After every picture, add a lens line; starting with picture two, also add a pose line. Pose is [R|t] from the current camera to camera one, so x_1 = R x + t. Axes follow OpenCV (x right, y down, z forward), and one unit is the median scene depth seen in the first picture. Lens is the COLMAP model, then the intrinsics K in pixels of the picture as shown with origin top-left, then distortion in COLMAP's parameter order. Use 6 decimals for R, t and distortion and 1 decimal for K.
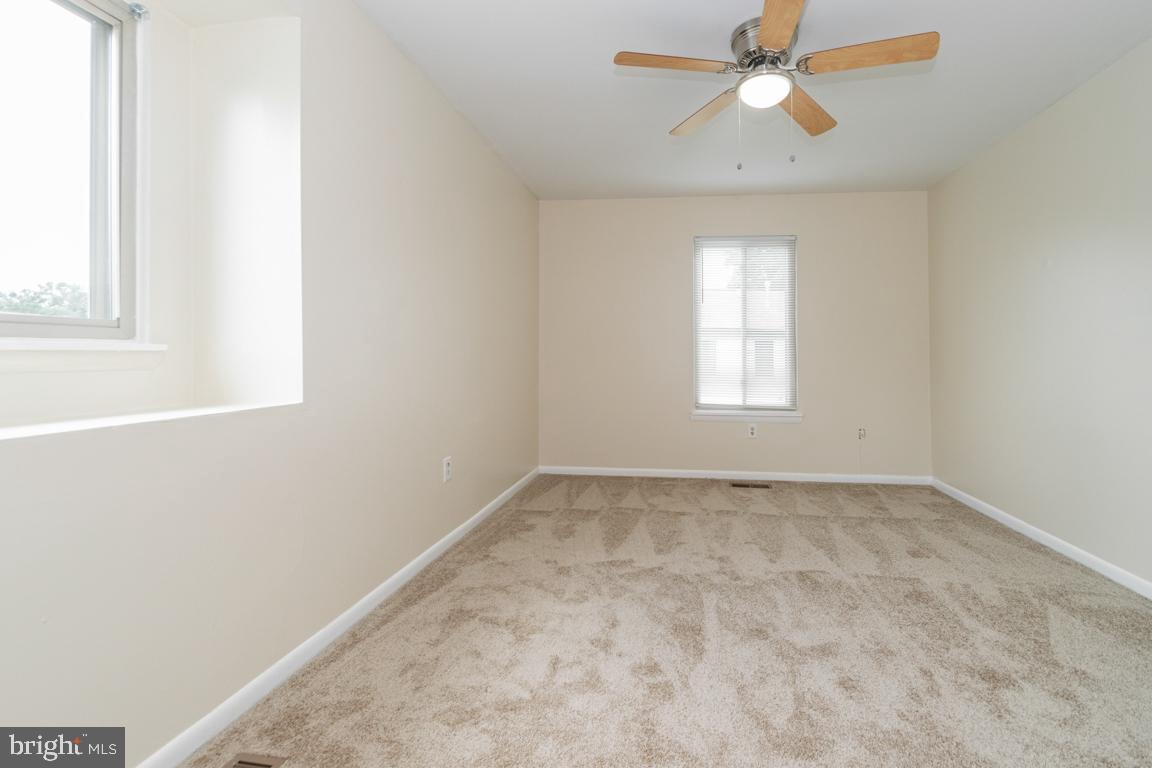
lens RADIAL K [[515.0, 0, 625.3], [0, 515.0, 349.1], [0, 0, 1]] dist [0.000983, -0.002614]
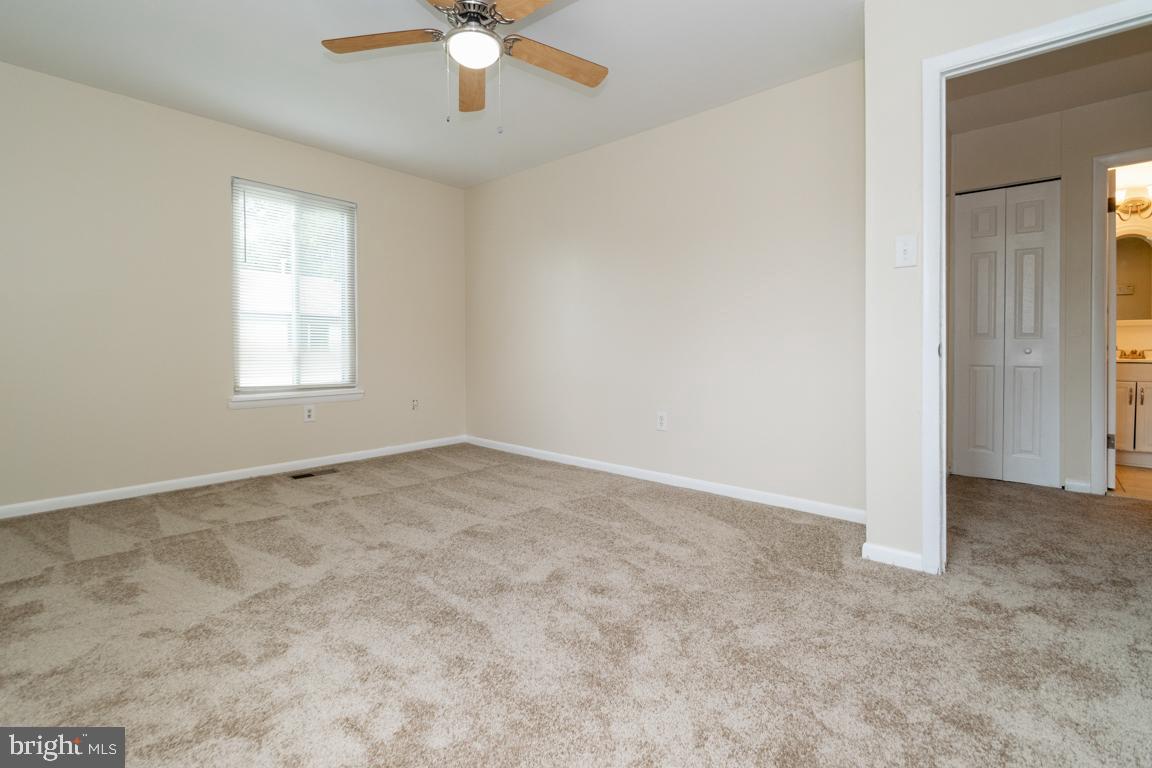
lens RADIAL K [[515.0, 0, 560.1], [0, 515.0, 335.7], [0, 0, 1]] dist [0.000983, -0.002614]
pose [[0.601607, 0.010776, 0.798720, -0.362593], [-0.012300, 0.999915, -0.004226, 0.044712], [-0.798697, -0.007282, 0.601689, 0.228346]]
